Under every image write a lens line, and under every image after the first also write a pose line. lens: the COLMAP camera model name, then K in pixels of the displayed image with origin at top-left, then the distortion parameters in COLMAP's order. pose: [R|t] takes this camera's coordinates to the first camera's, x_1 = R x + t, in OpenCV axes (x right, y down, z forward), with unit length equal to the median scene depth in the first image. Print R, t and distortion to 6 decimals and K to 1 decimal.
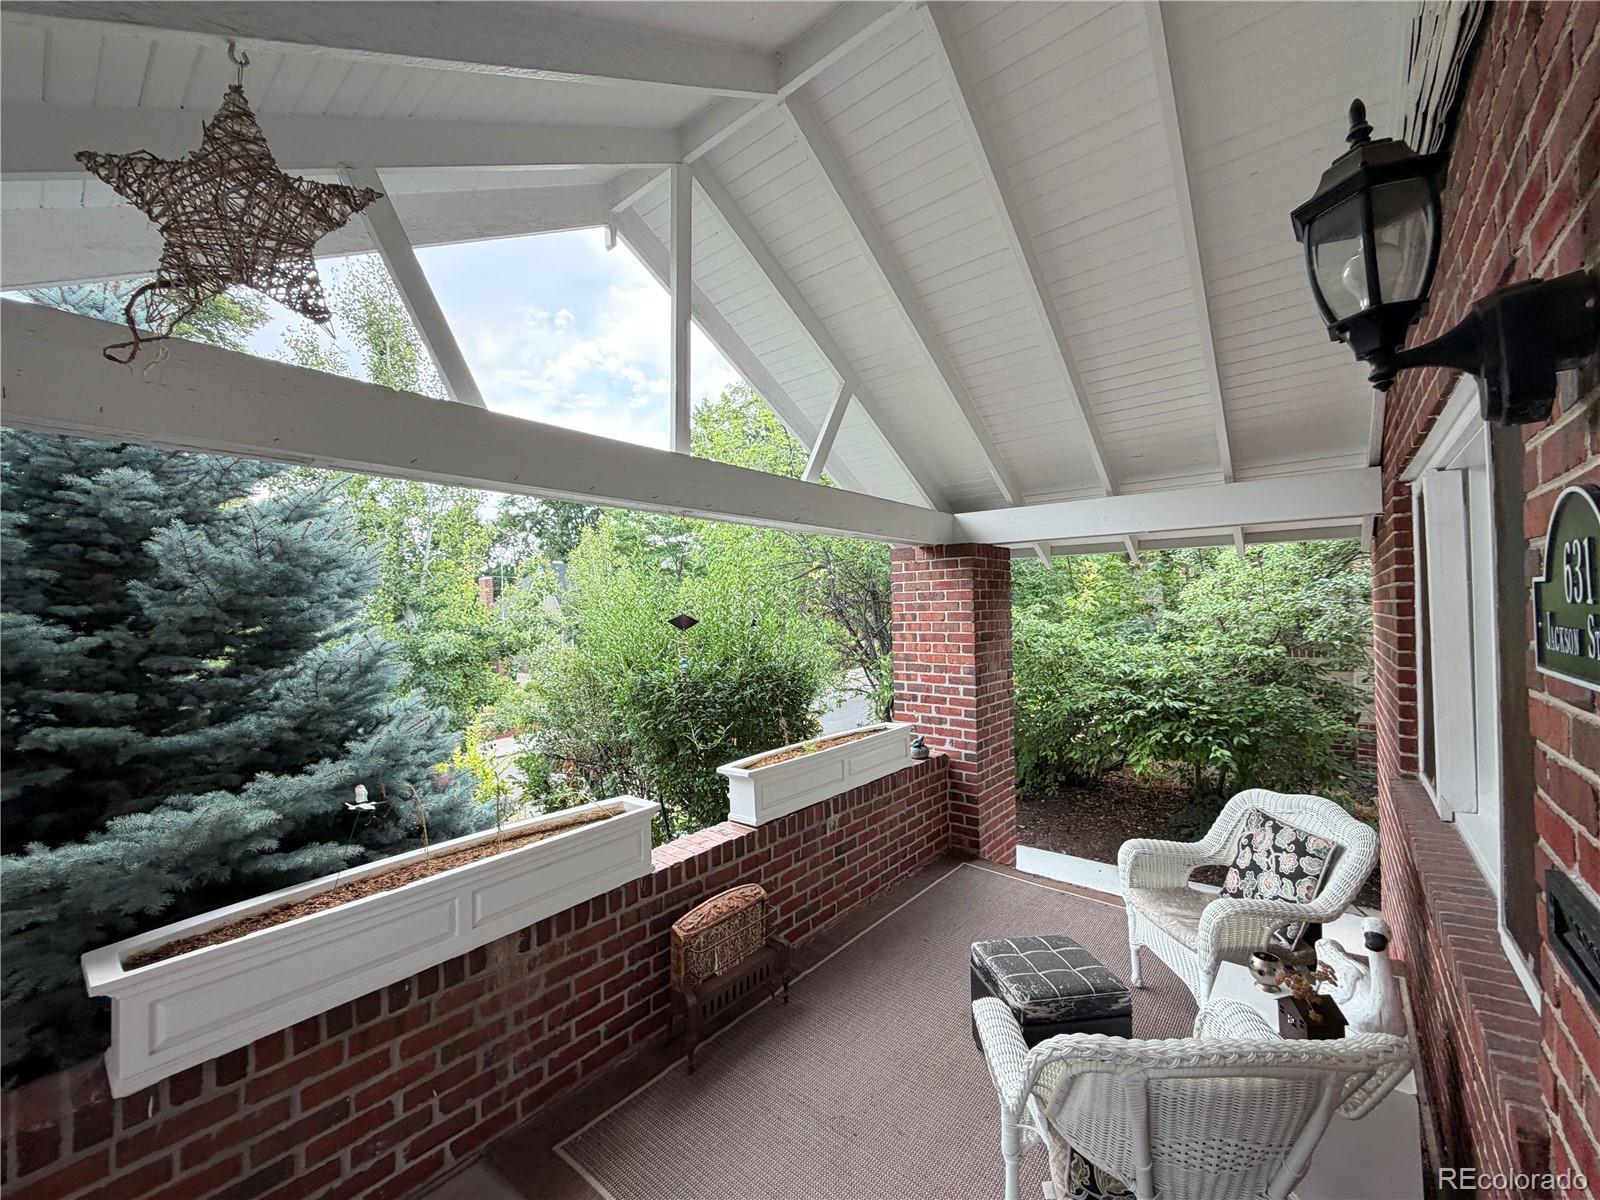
lens RADIAL K [[638.7, 0, 796.1], [0, 638.7, 598.0], [0, 0, 1]] dist [-0.000431, -0.000212]
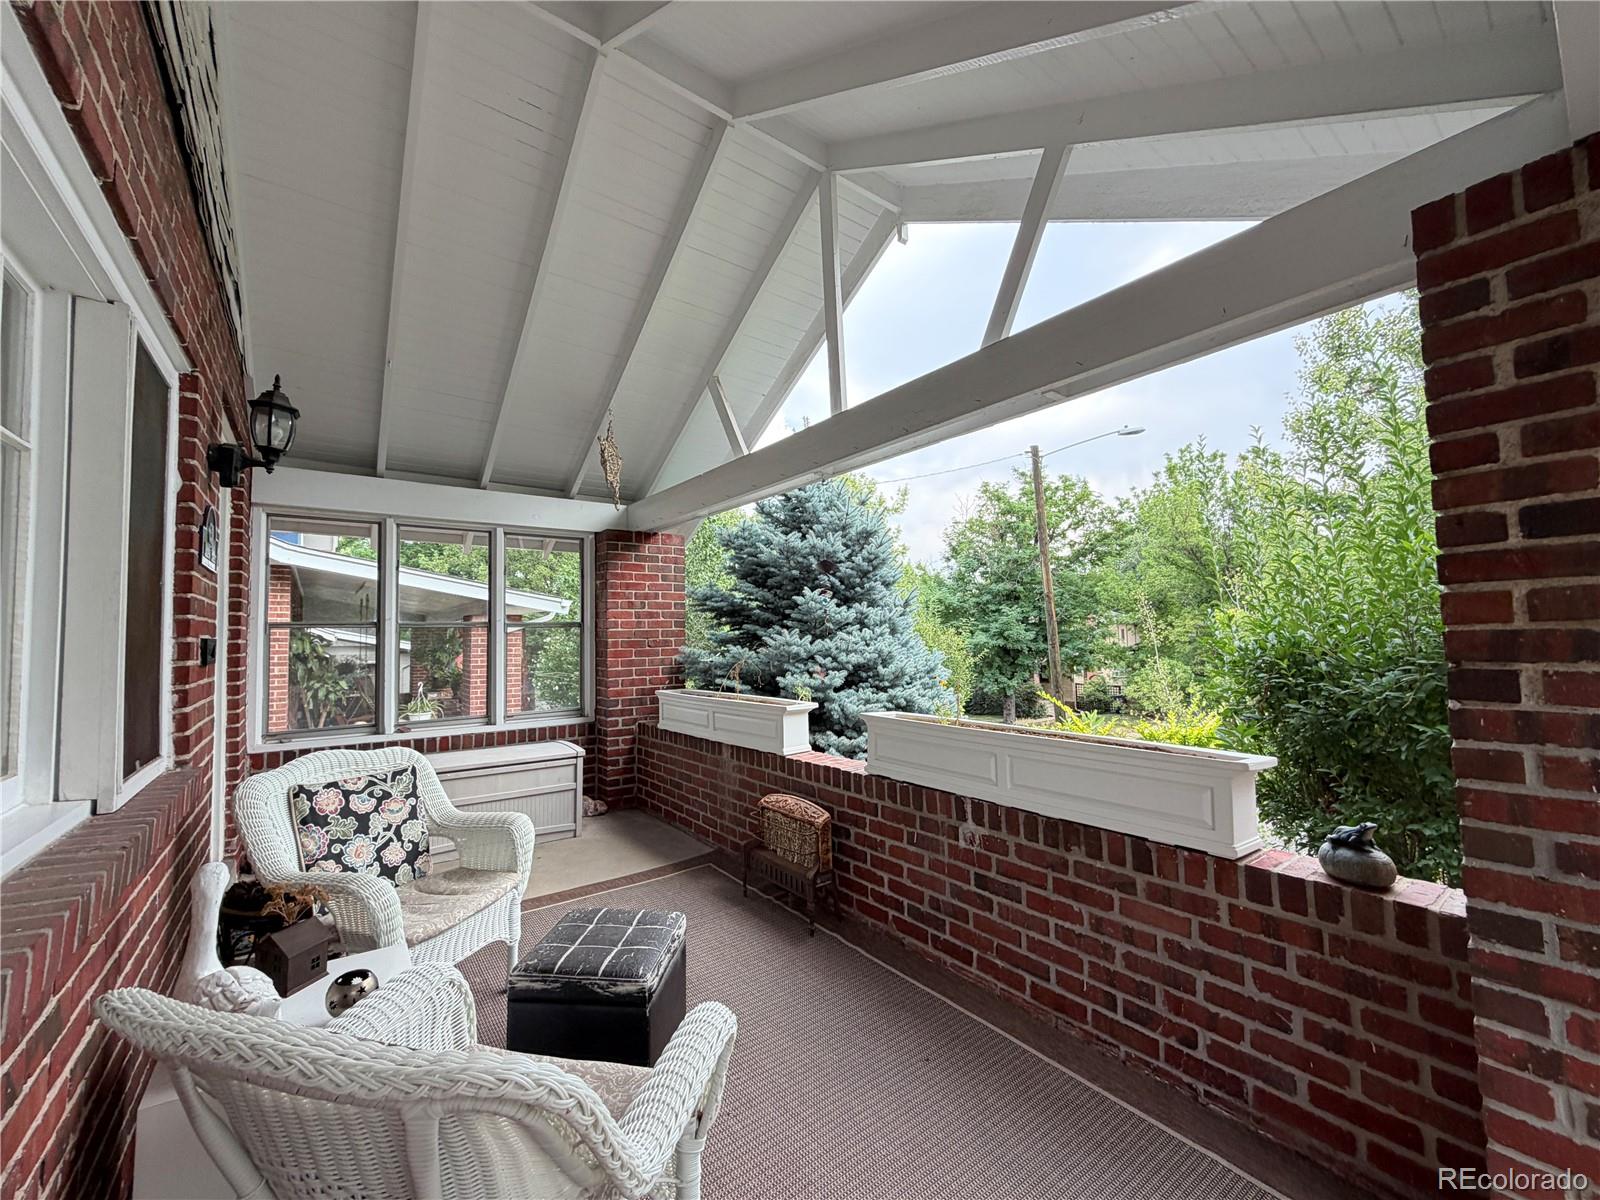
lens RADIAL K [[638.7, 0, 796.1], [0, 638.7, 598.0], [0, 0, 1]] dist [-0.000431, -0.000212]
pose [[-0.221774, -0.026504, -0.974738, 0.811421], [0.035315, 0.998756, -0.035192, 0.113480], [0.974458, -0.042228, -0.220563, 1.004889]]
